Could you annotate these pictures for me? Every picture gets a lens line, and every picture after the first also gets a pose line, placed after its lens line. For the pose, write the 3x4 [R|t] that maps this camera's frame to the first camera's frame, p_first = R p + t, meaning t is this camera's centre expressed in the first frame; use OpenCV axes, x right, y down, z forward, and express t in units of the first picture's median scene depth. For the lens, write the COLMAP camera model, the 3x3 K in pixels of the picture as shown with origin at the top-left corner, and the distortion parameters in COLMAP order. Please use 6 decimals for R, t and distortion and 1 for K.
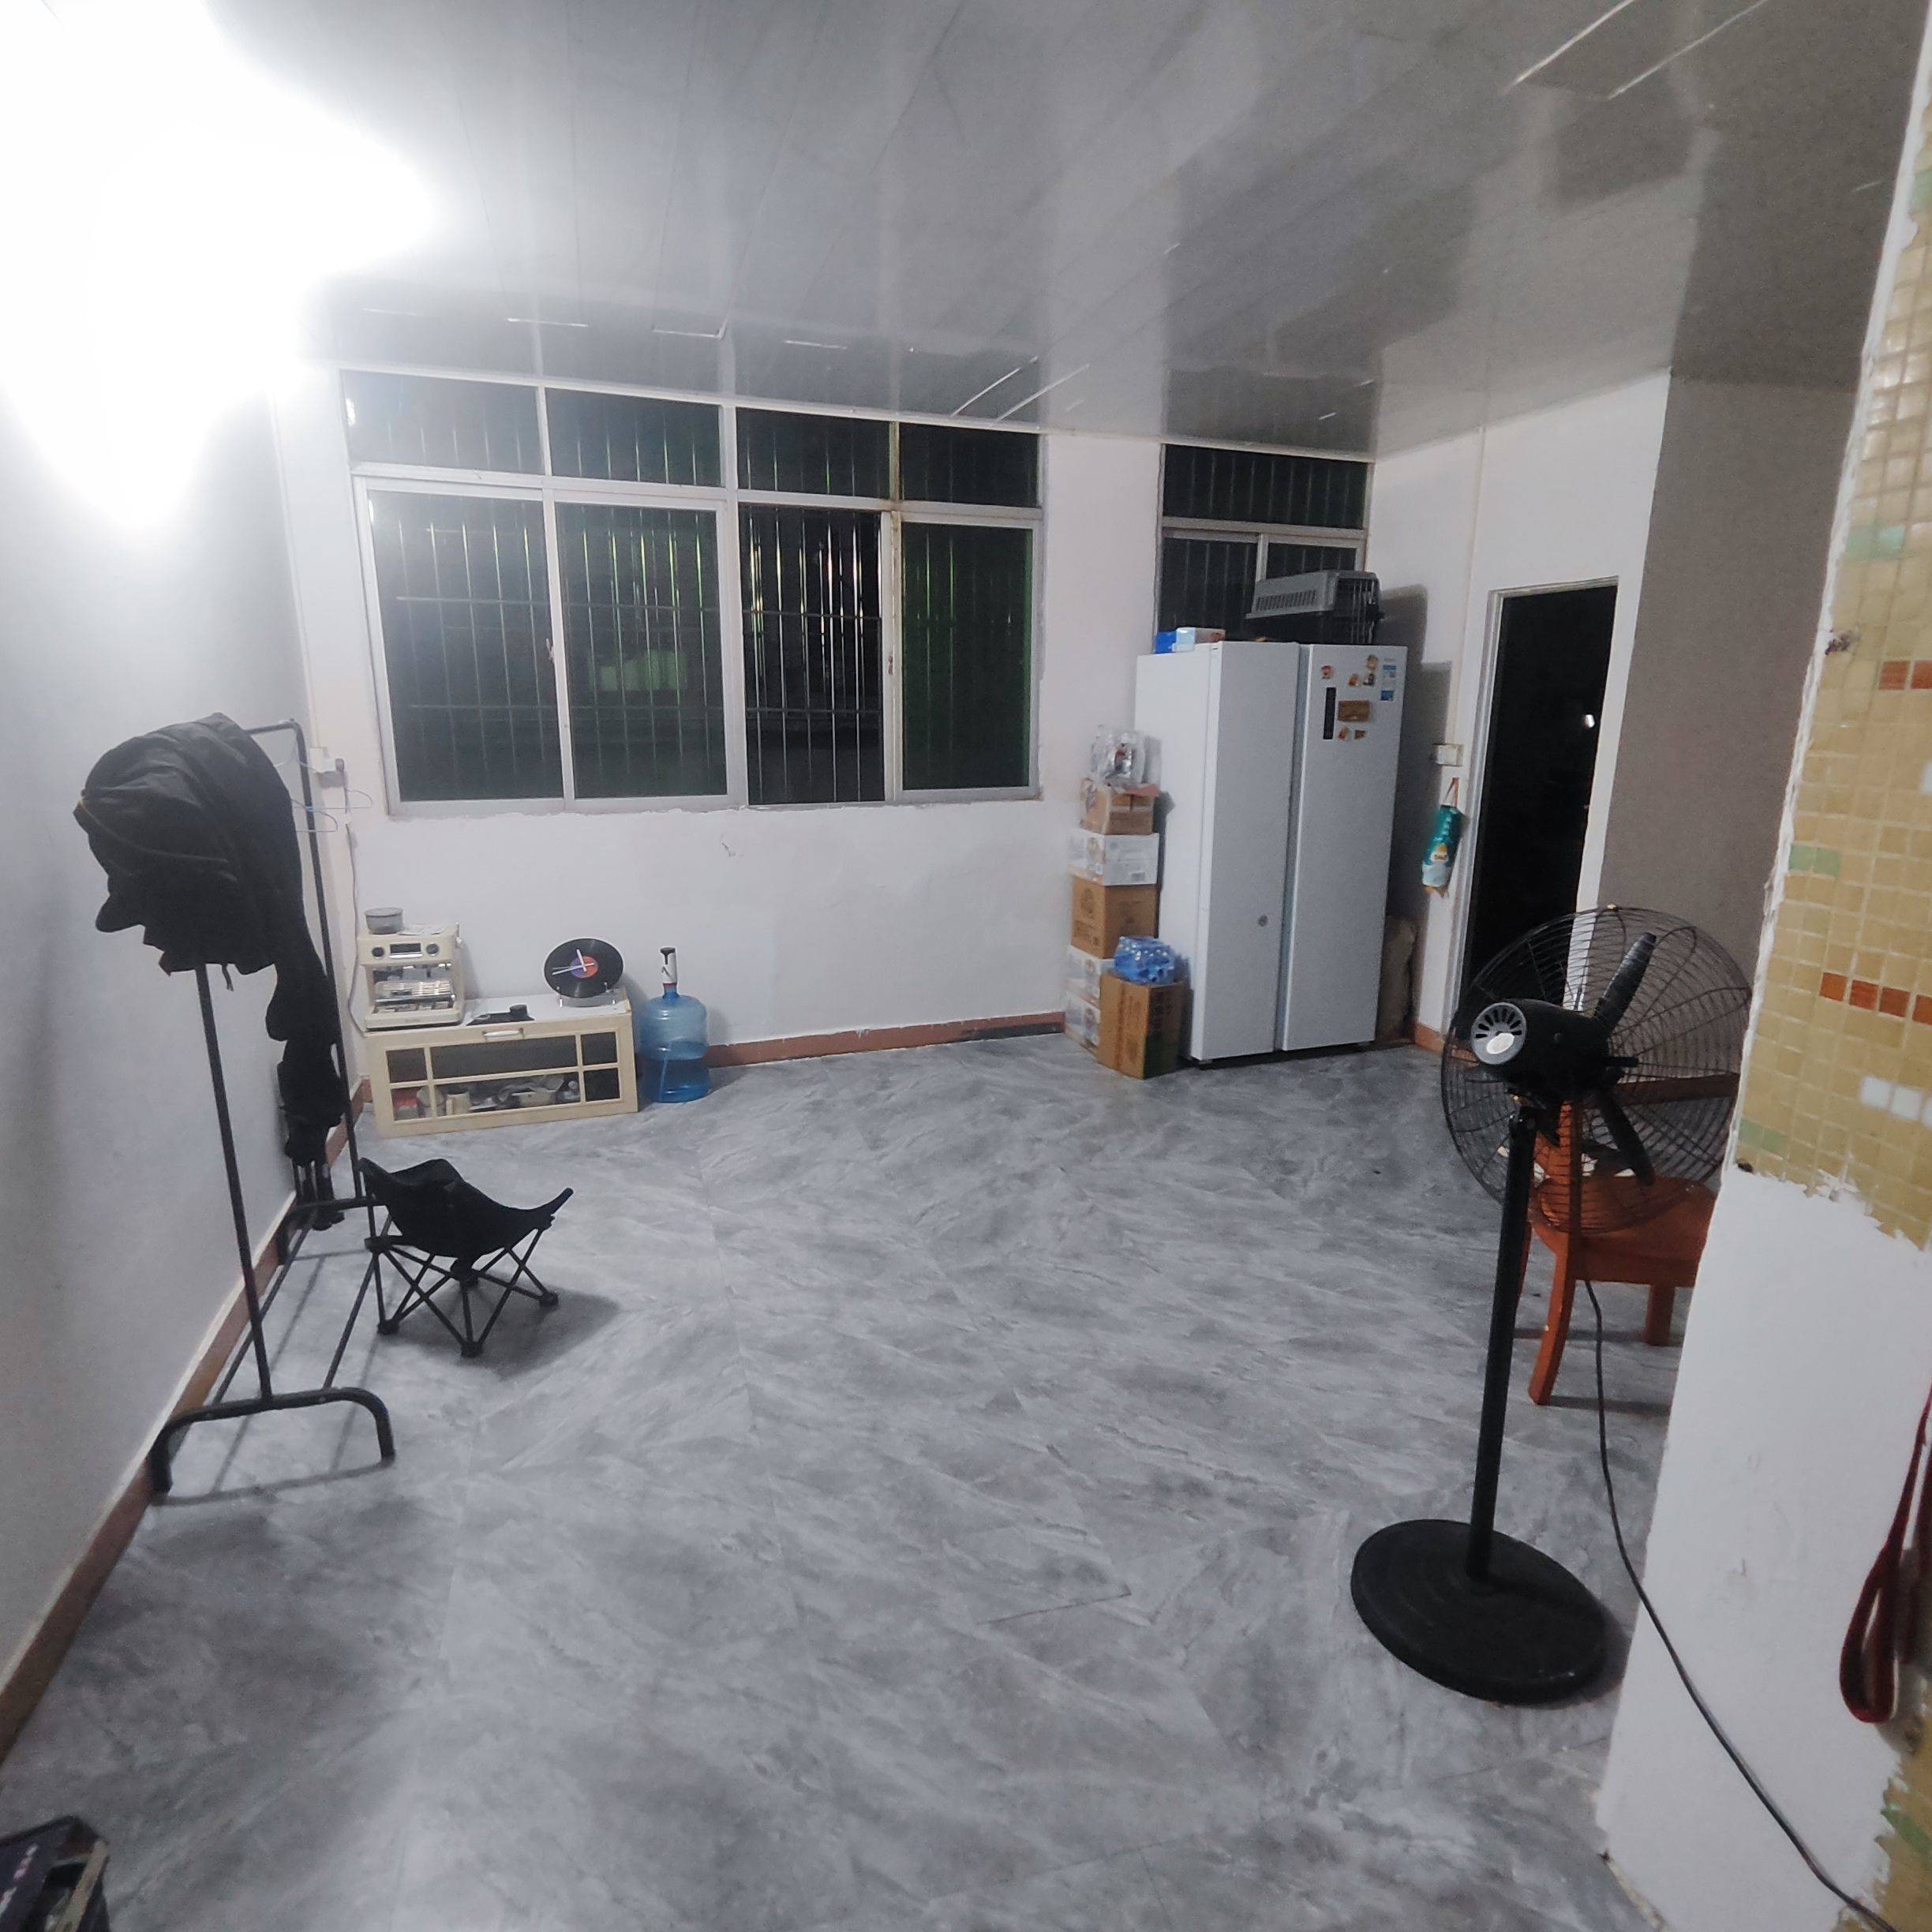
lens RADIAL K [[1145.5, 0, 969.2], [0, 1145.5, 968.0], [0, 0, 1]] dist [-0.007445, 0.003292]
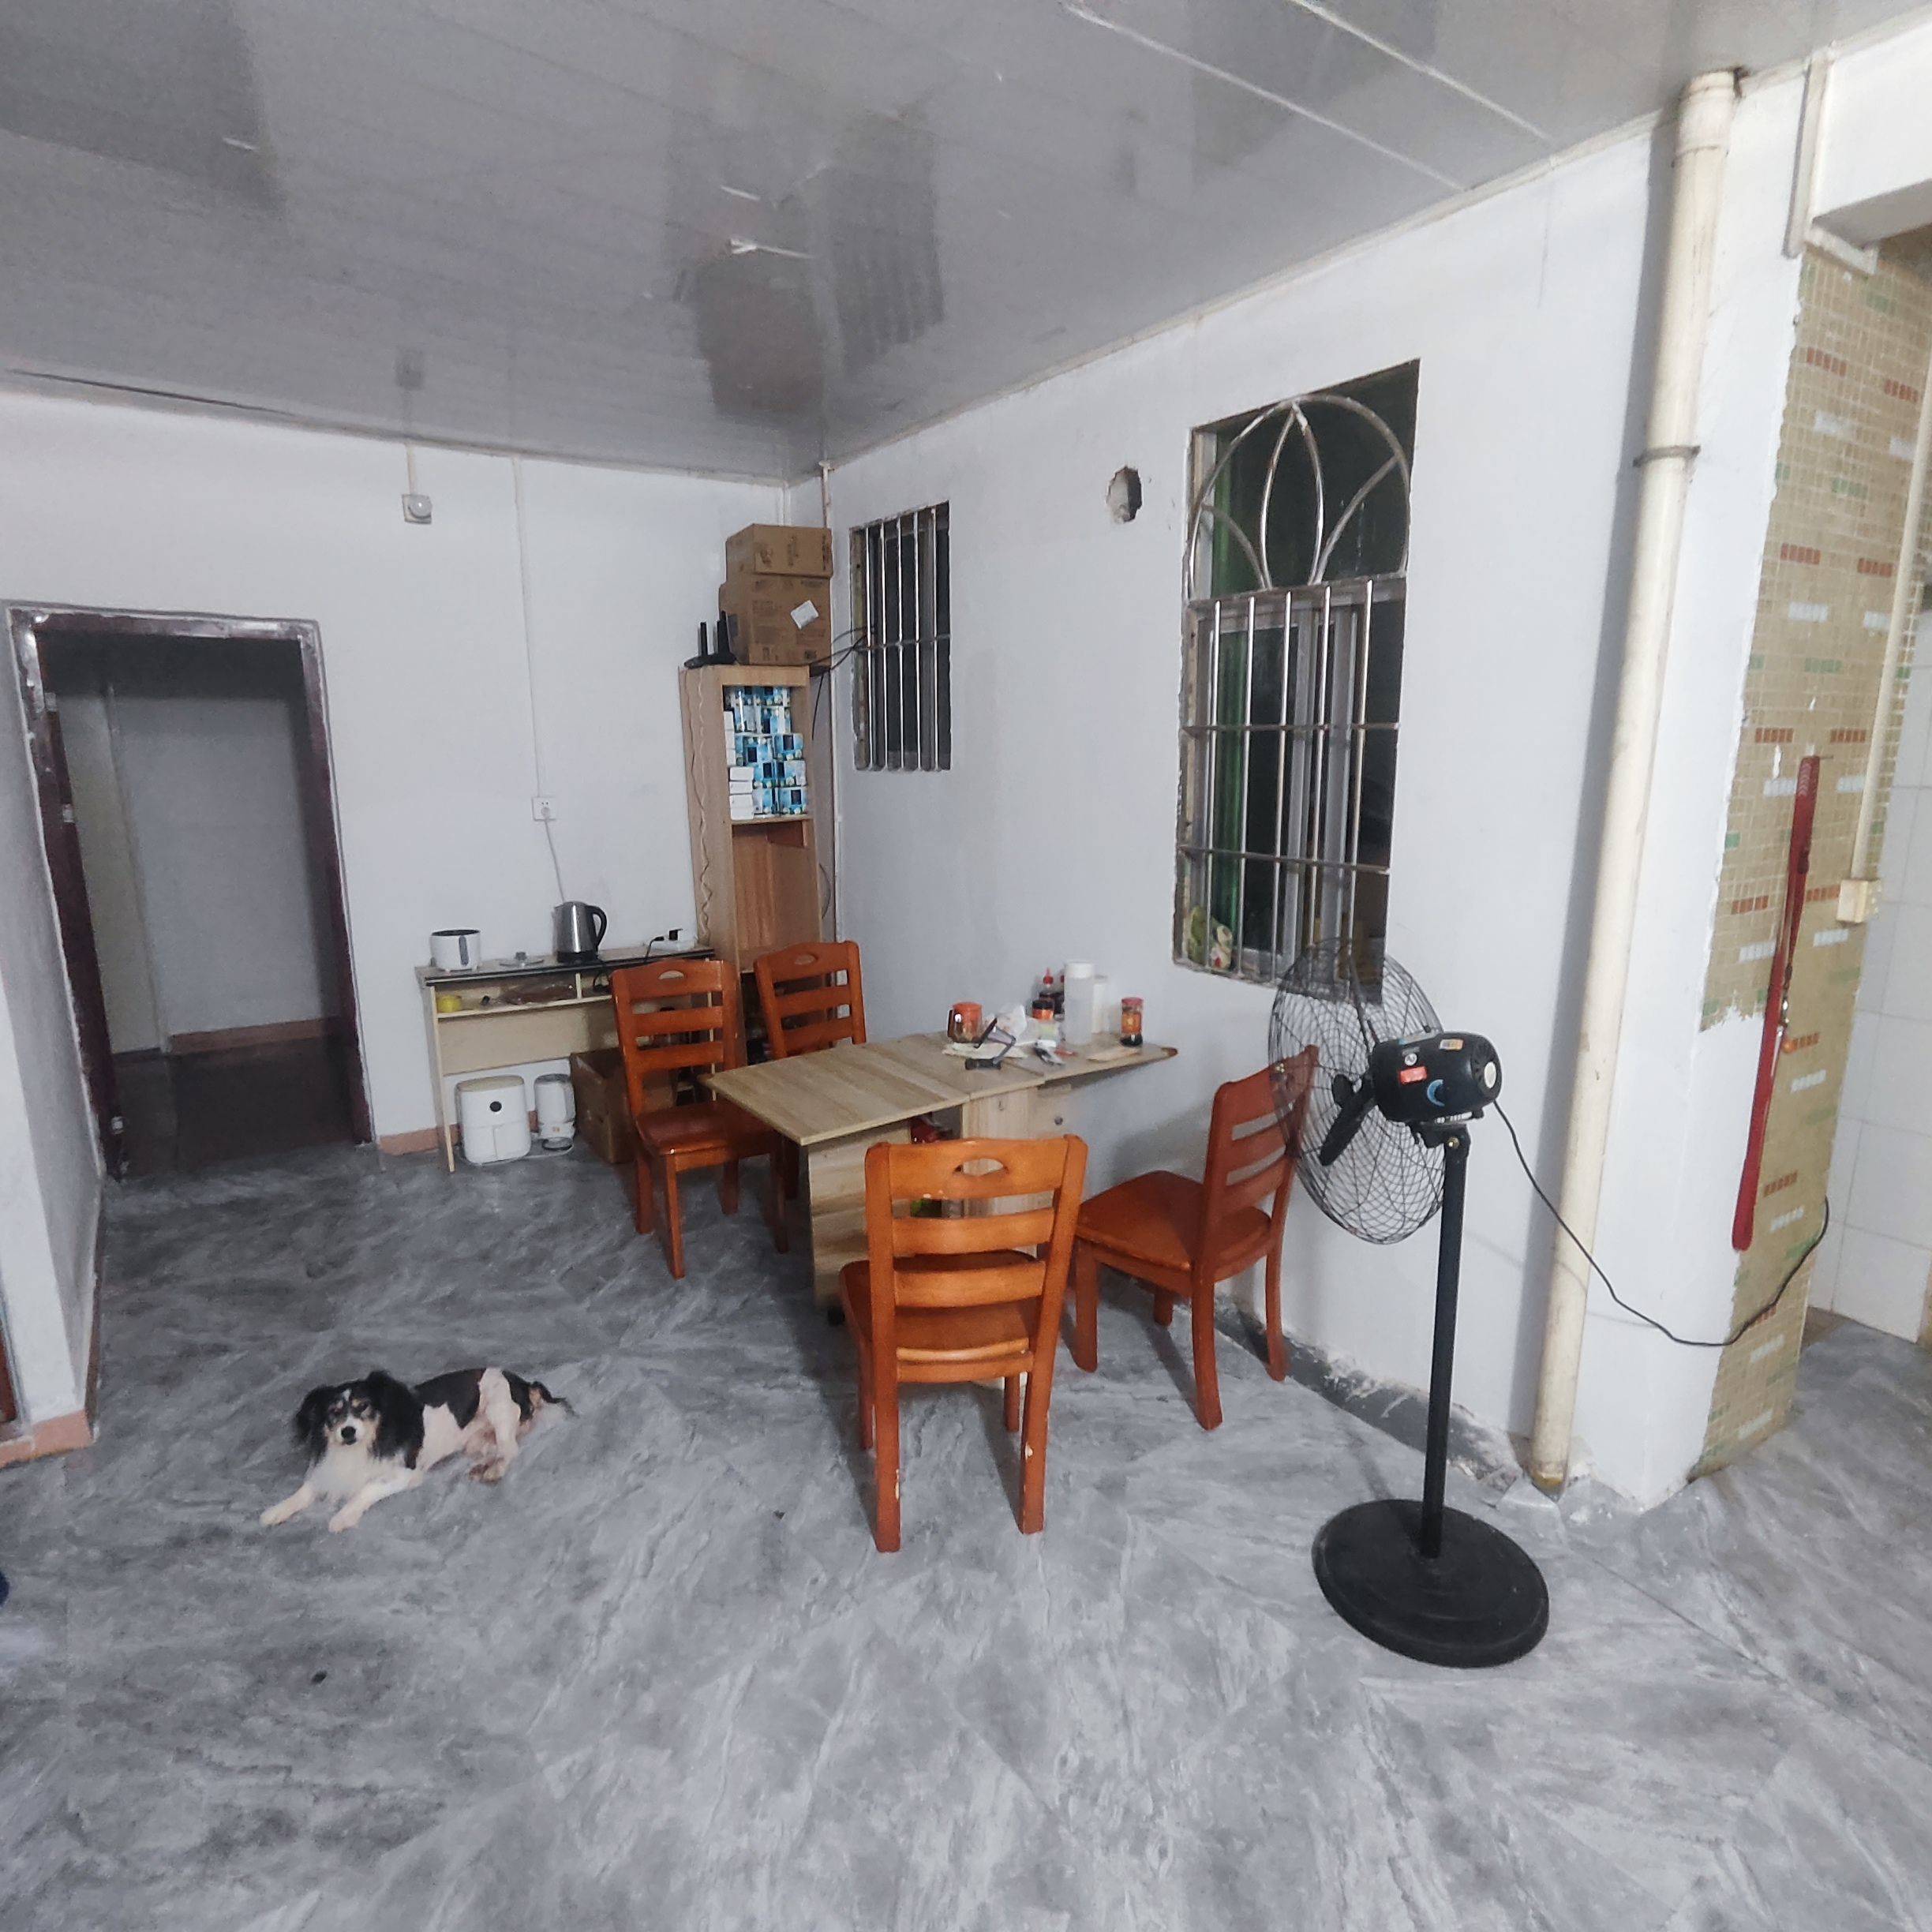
lens RADIAL K [[1145.5, 0, 969.3], [0, 1145.5, 969.0], [0, 0, 1]] dist [-0.007445, 0.003292]
pose [[-0.331601, -0.188438, 0.924409, -0.279664], [0.228155, 0.934746, 0.272388, -0.344632], [-0.915416, 0.301233, -0.266970, 1.361343]]
